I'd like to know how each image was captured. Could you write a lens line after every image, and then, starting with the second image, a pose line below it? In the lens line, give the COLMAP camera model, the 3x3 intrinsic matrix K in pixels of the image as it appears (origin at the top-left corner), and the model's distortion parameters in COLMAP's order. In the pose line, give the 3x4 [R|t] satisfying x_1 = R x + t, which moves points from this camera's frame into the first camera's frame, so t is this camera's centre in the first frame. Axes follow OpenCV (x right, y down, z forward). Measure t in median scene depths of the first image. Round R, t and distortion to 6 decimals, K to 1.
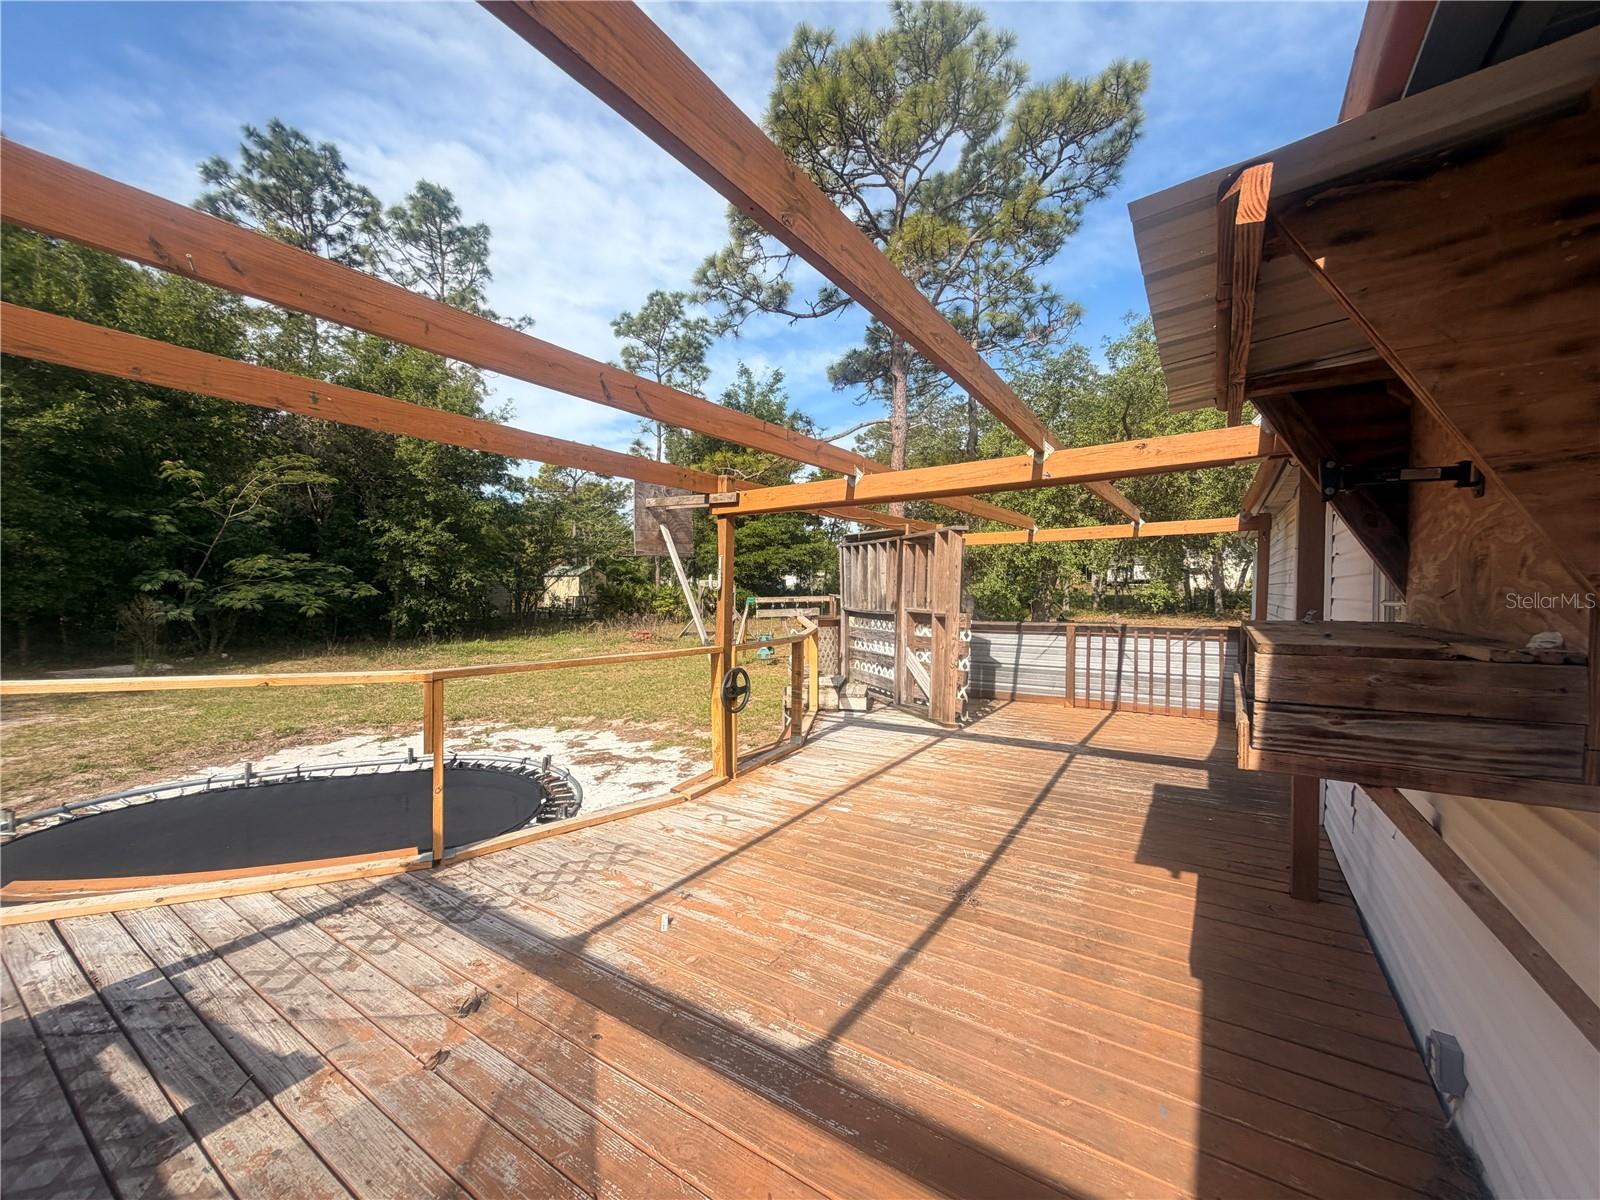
lens RADIAL K [[638.5, 0, 791.4], [0, 638.5, 595.4], [0, 0, 1]] dist [-0.001516, 0.000834]
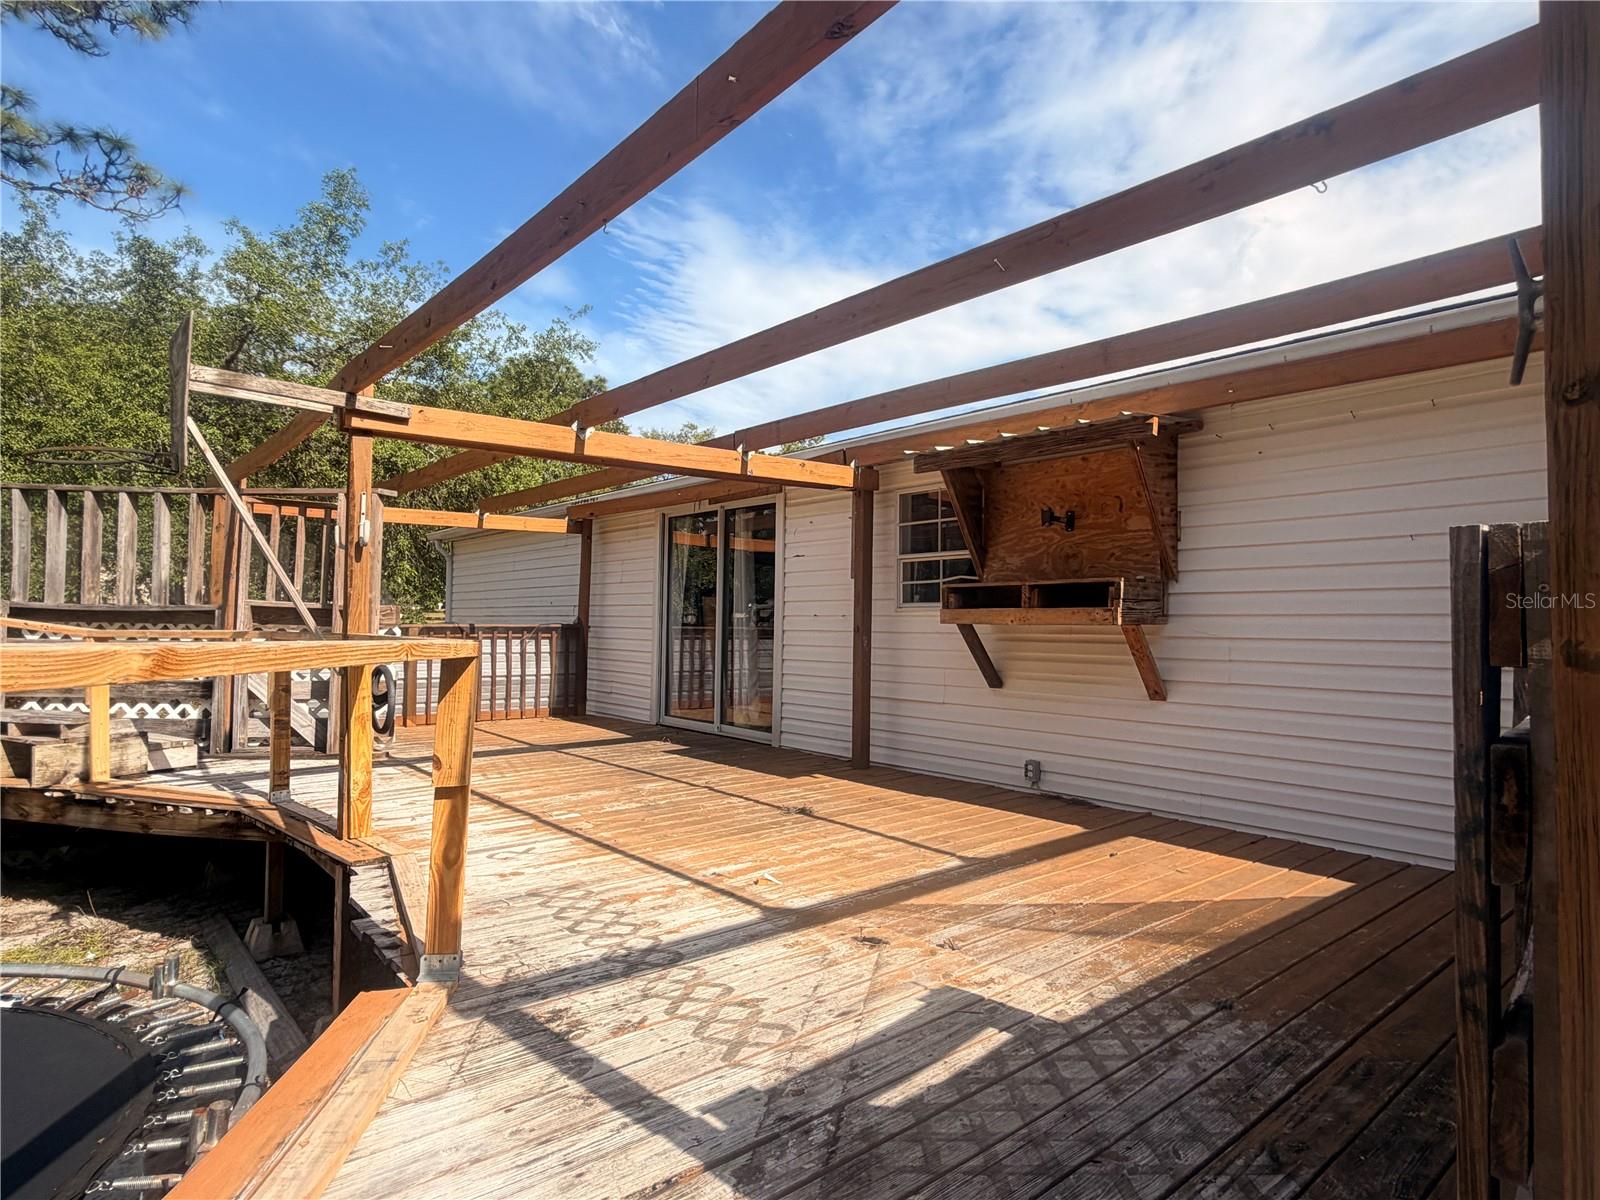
lens RADIAL K [[893.2, 0, 794.7], [0, 893.2, 597.6], [0, 0, 1]] dist [-0.006229, -0.001769]
pose [[0.275051, 0.029582, 0.960974, -1.446796], [0.000480, 0.999522, -0.030906, 0.121596], [-0.961429, 0.008962, 0.274906, 0.566635]]
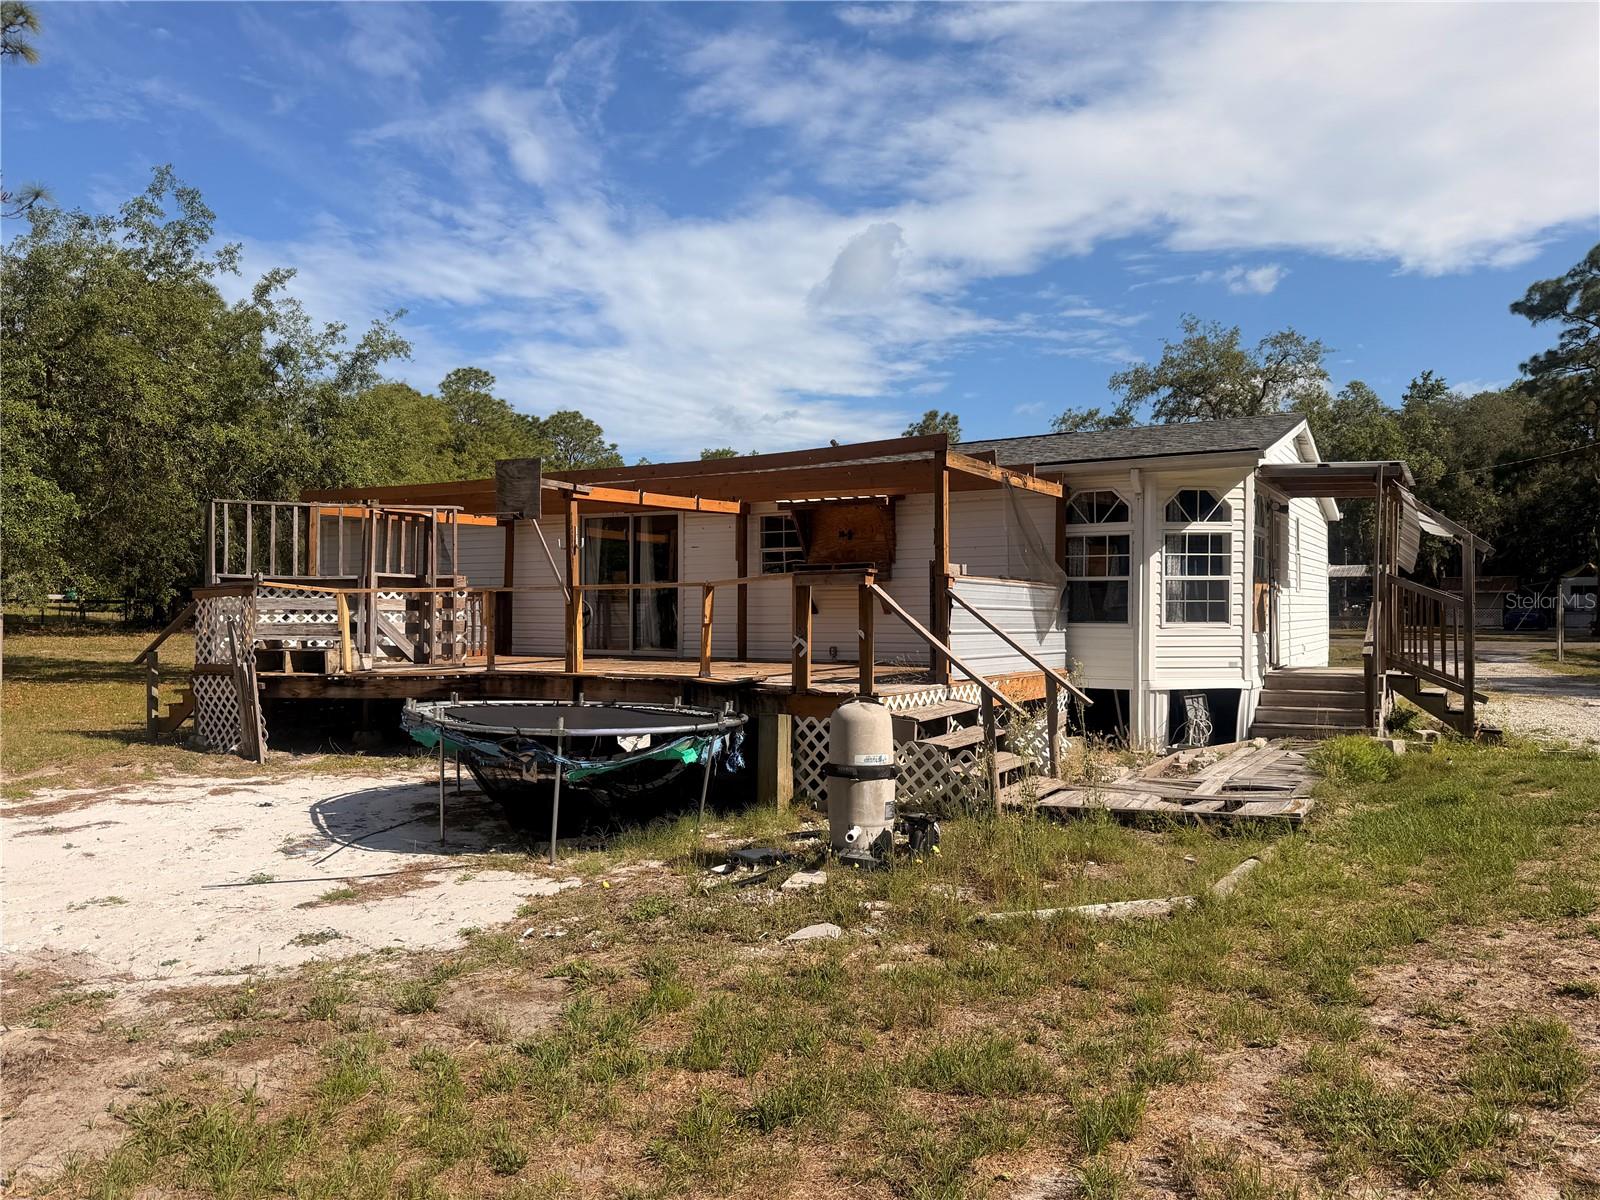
lens RADIAL K [[1180.8, 0, 814.9], [0, 1180.8, 612.1], [0, 0, 1]] dist [0.007809, -0.017077]
pose [[-0.060567, -0.000933, 0.998164, -4.914624], [0.013709, 0.999904, 0.001766, 0.245231], [-0.998070, 0.013790, -0.060549, 1.020237]]
